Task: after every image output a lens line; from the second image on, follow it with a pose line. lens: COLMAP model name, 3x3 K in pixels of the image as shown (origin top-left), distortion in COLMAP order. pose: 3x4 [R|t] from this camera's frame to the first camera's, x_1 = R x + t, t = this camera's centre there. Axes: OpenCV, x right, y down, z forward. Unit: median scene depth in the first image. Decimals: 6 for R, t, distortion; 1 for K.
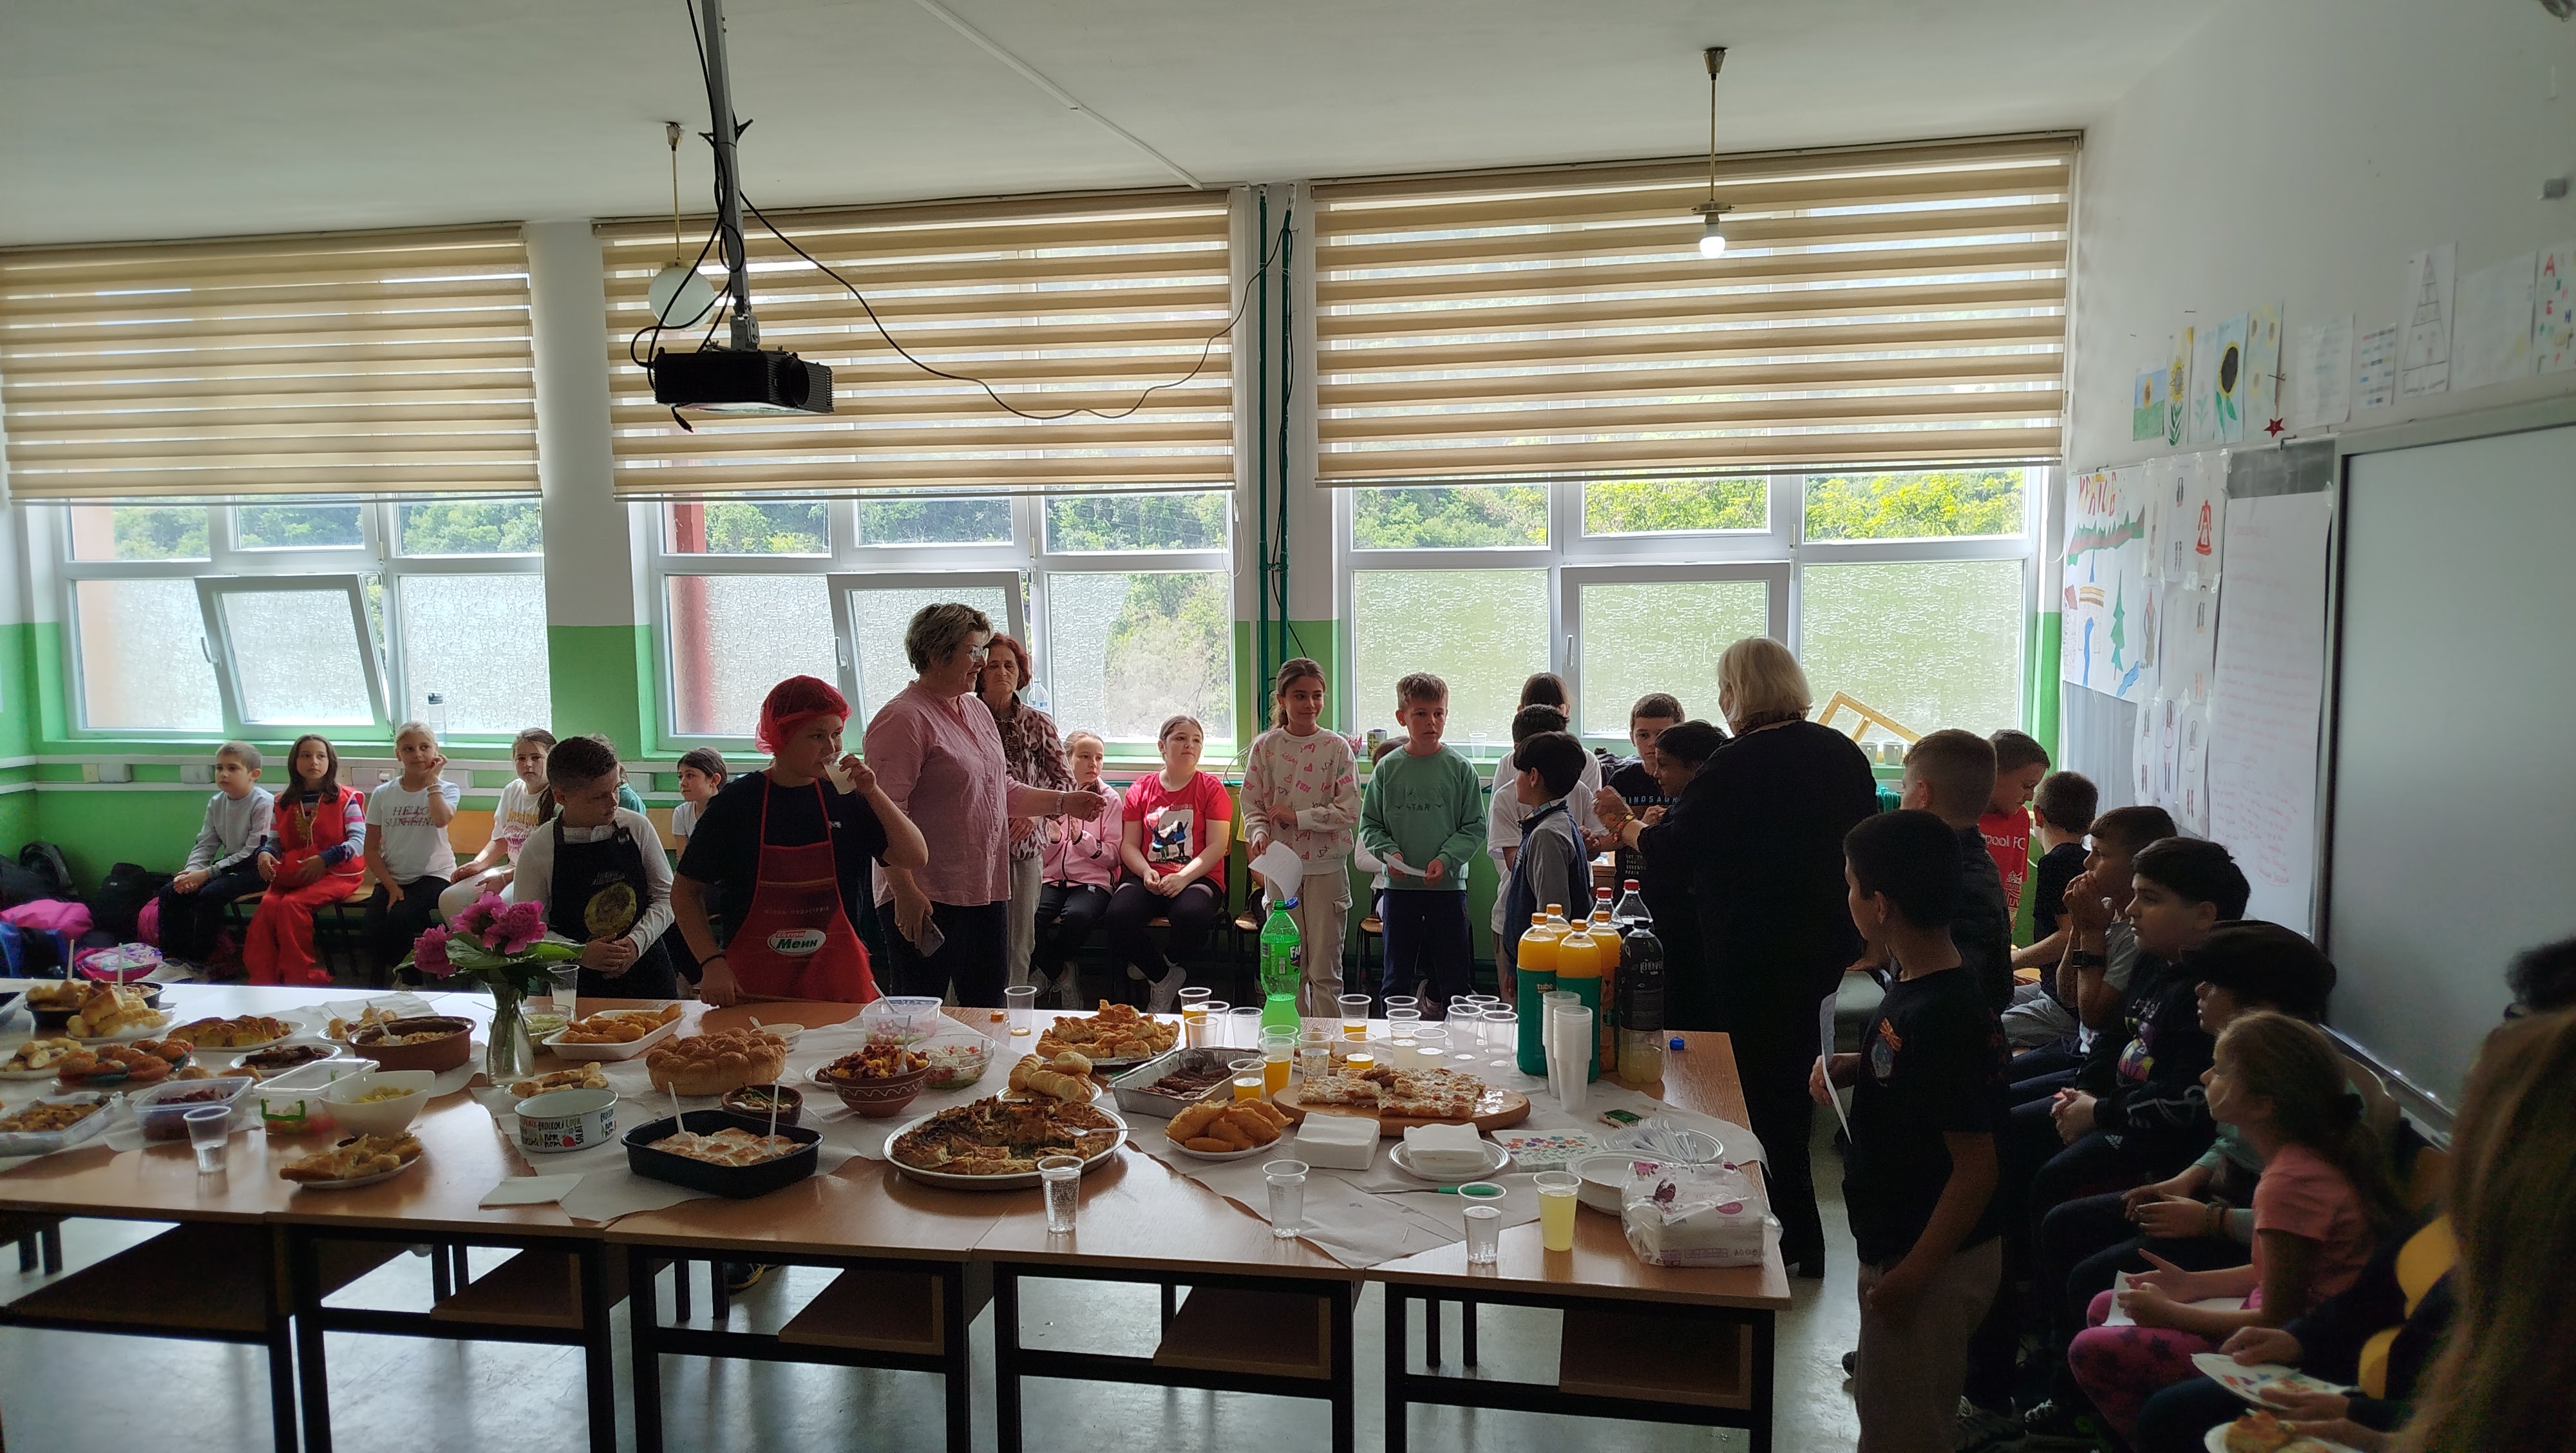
lens RADIAL K [[1791.7, 0, 1281.4], [0, 1791.7, 729.3], [0, 0, 1]] dist [0.062772, -0.067775]
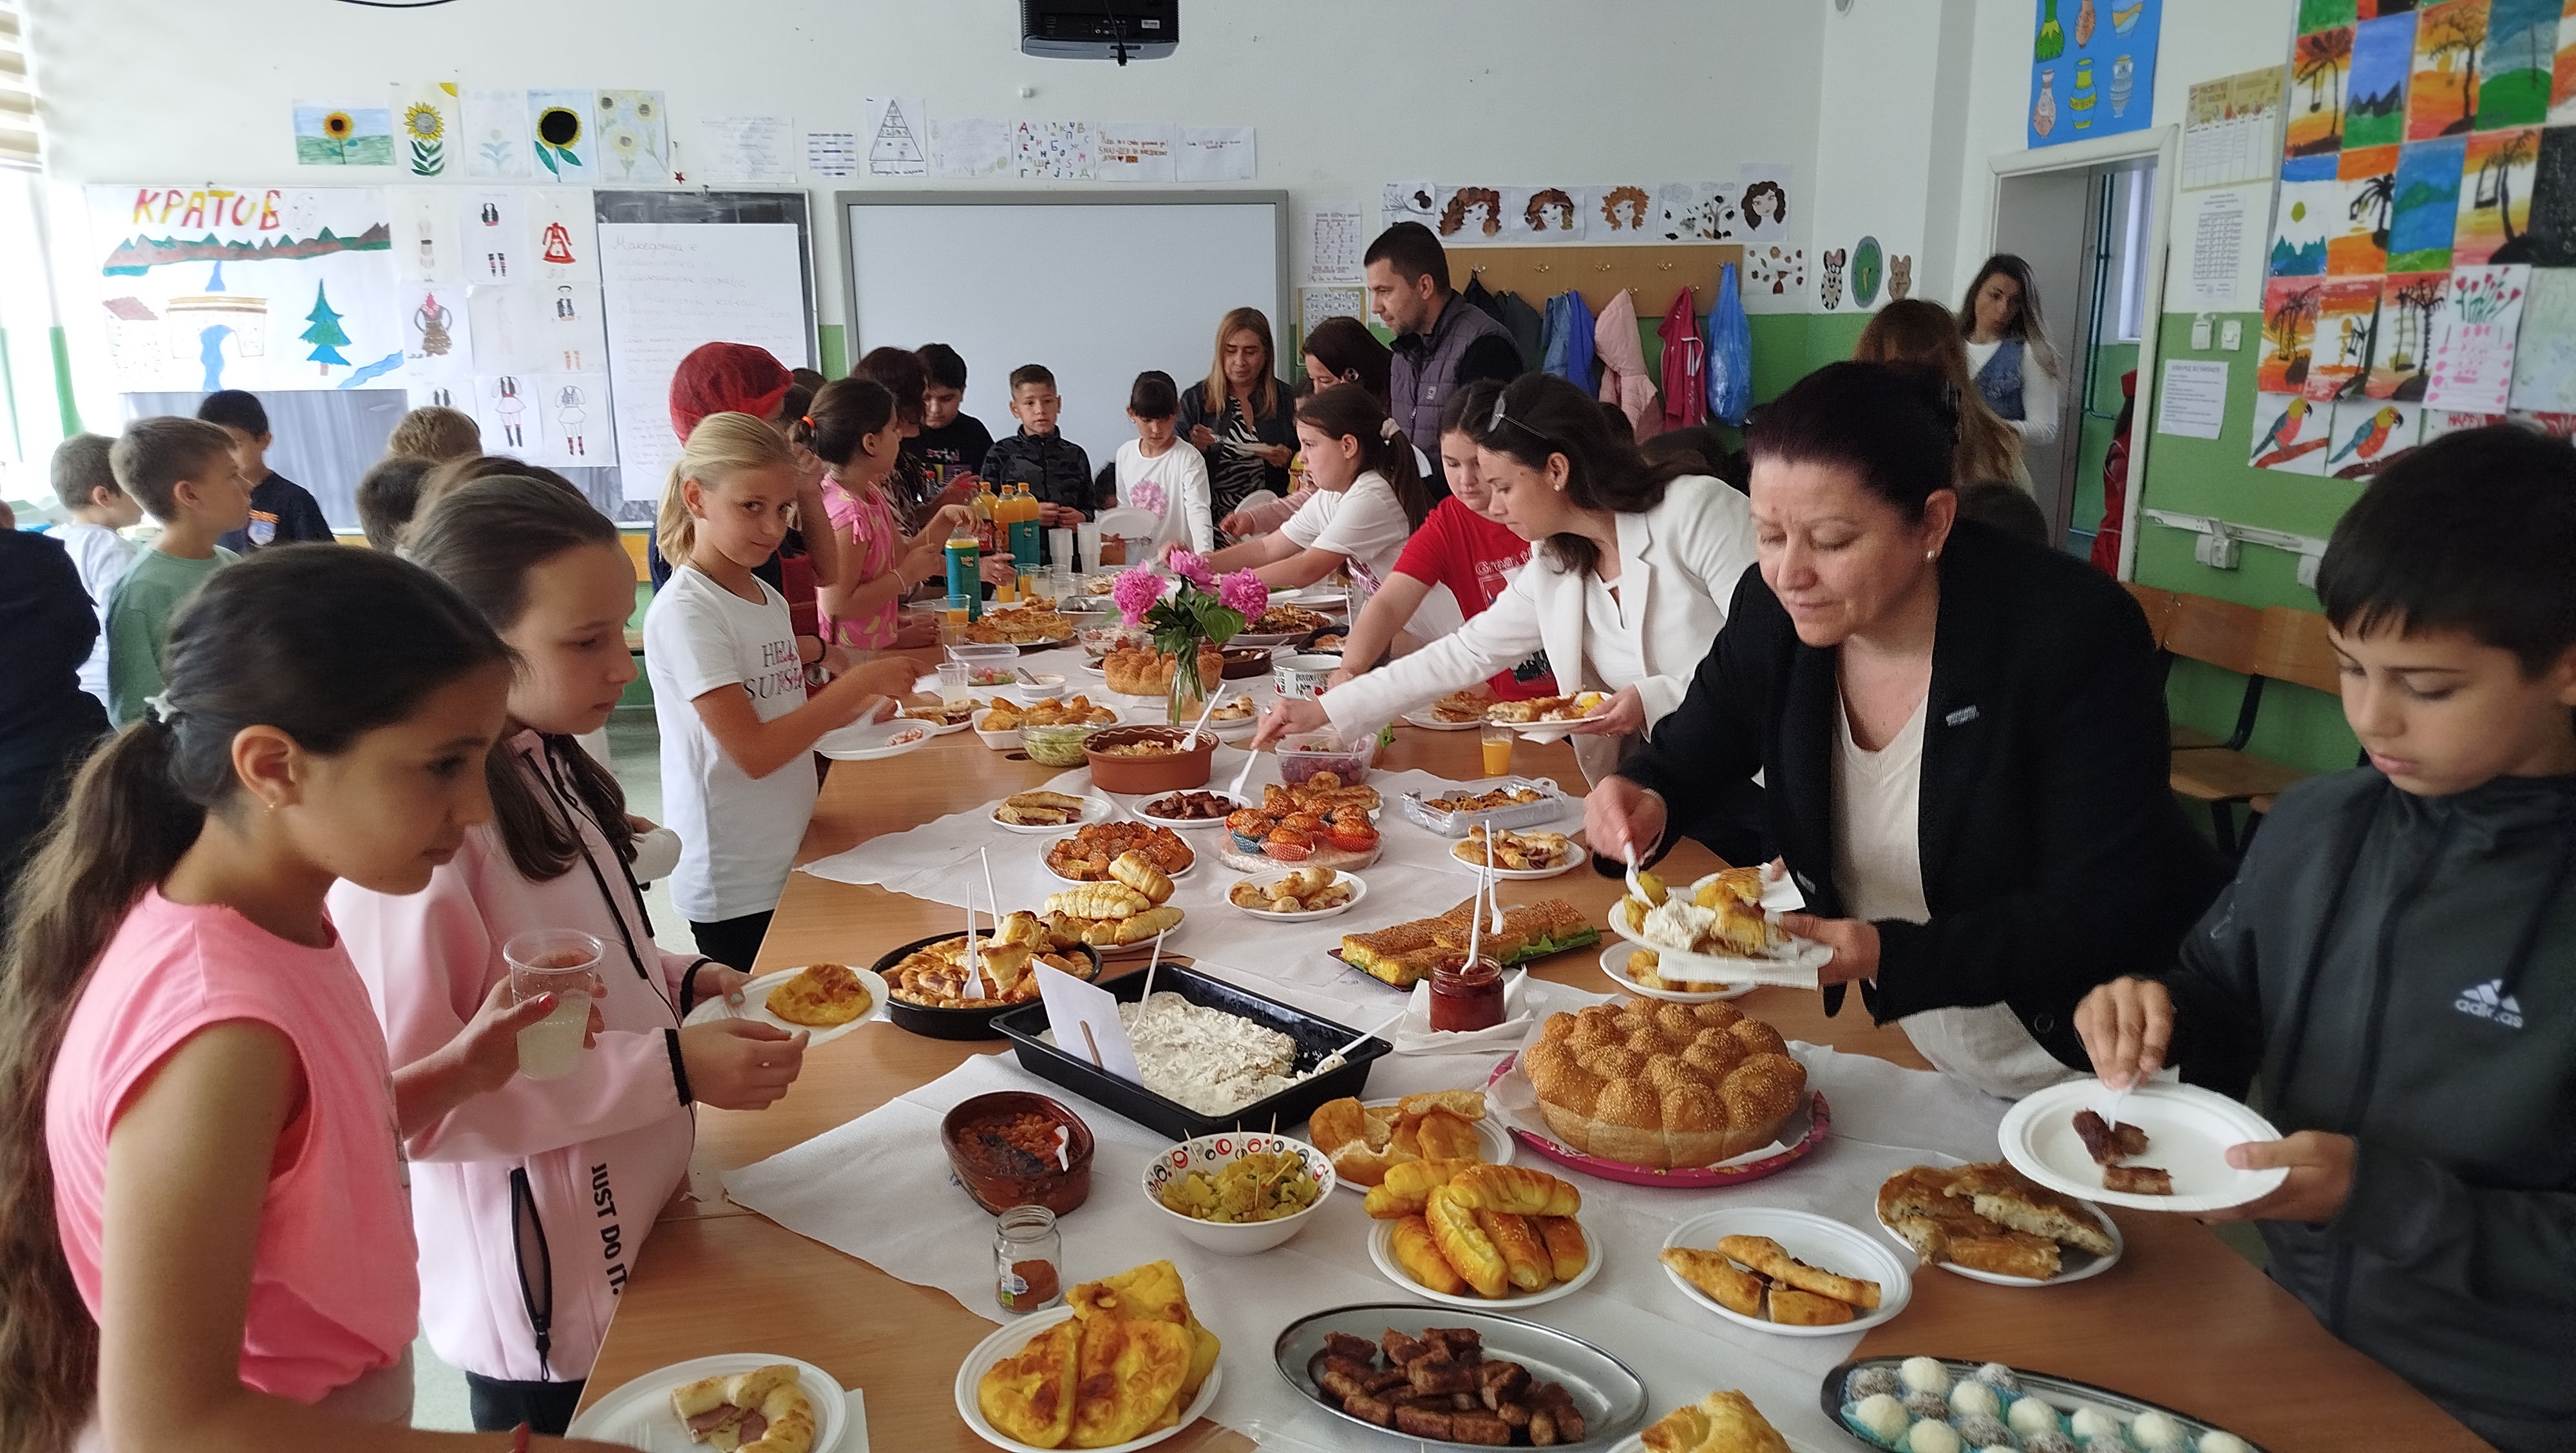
lens RADIAL K [[1791.7, 0, 1289.4], [0, 1791.7, 714.4], [0, 0, 1]] dist [0.062772, -0.067775]
pose [[-0.346303, -0.182618, 0.920177, -0.938681], [0.107214, 0.966739, 0.232208, -0.022820], [-0.931976, 0.179070, -0.315206, 0.903535]]
